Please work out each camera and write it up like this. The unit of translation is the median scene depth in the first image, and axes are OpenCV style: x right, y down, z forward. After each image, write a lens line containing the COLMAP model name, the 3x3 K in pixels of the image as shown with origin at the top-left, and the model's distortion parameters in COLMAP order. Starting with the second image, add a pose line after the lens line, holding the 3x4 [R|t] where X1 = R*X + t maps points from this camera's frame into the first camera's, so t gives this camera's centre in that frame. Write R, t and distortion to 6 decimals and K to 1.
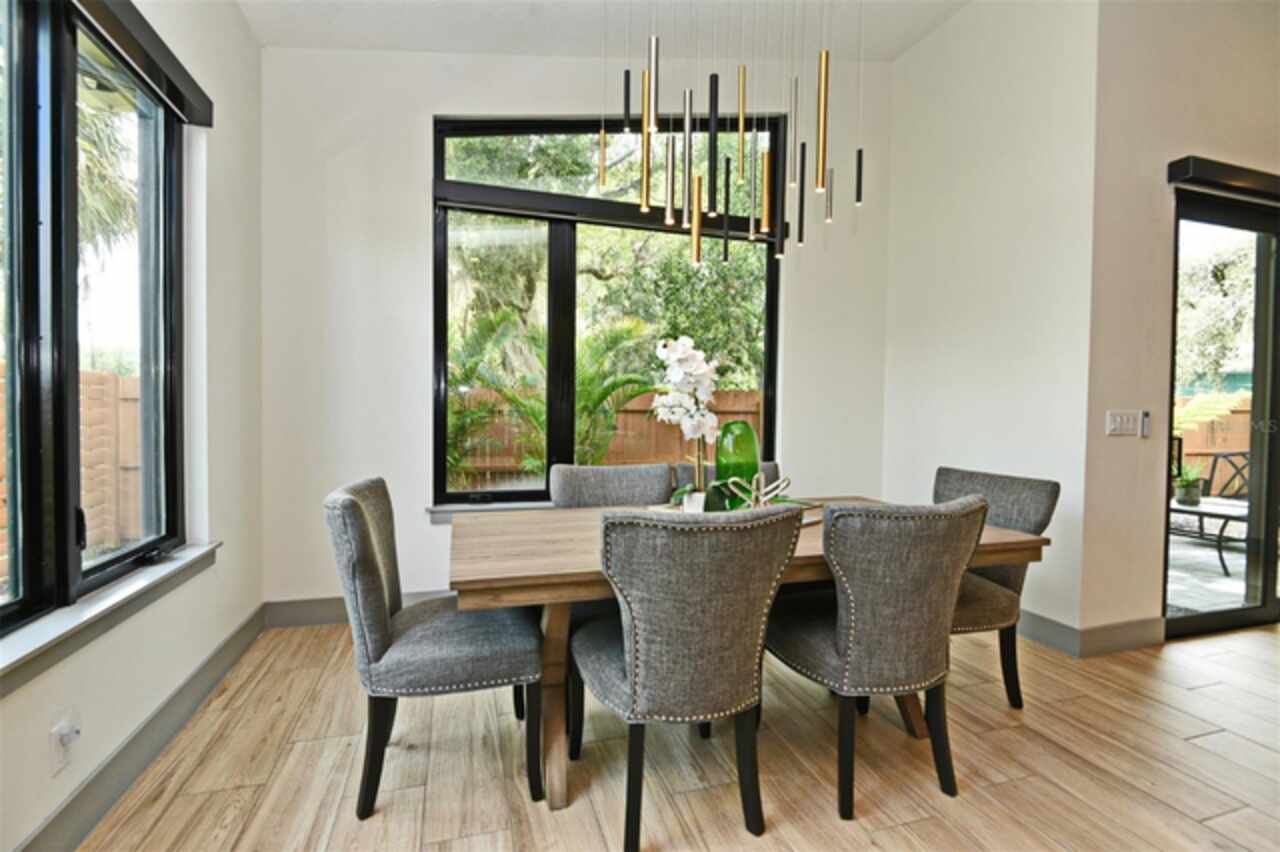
lens RADIAL K [[578.0, 0, 640.0], [0, 578.0, 426.0], [0, 0, 1]] dist [0.000078, -0.001017]
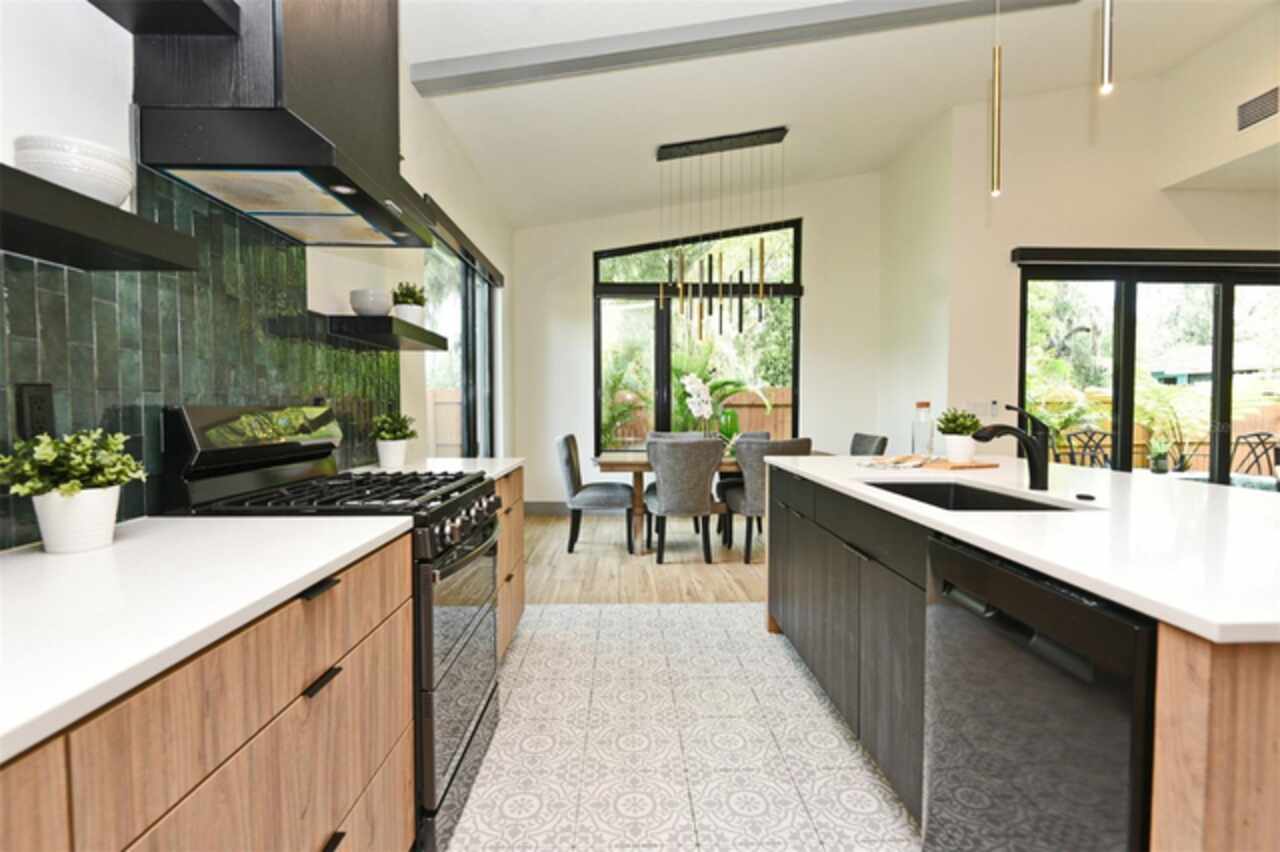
lens RADIAL K [[595.3, 0, 640.0], [0, 595.3, 426.0], [0, 0, 1]] dist [0.000211, -0.008512]
pose [[0.962666, -0.004493, -0.270654, 0.342815], [0.006483, 0.999958, 0.006457, 0.029316], [0.270614, -0.007971, 0.962655, -0.912075]]
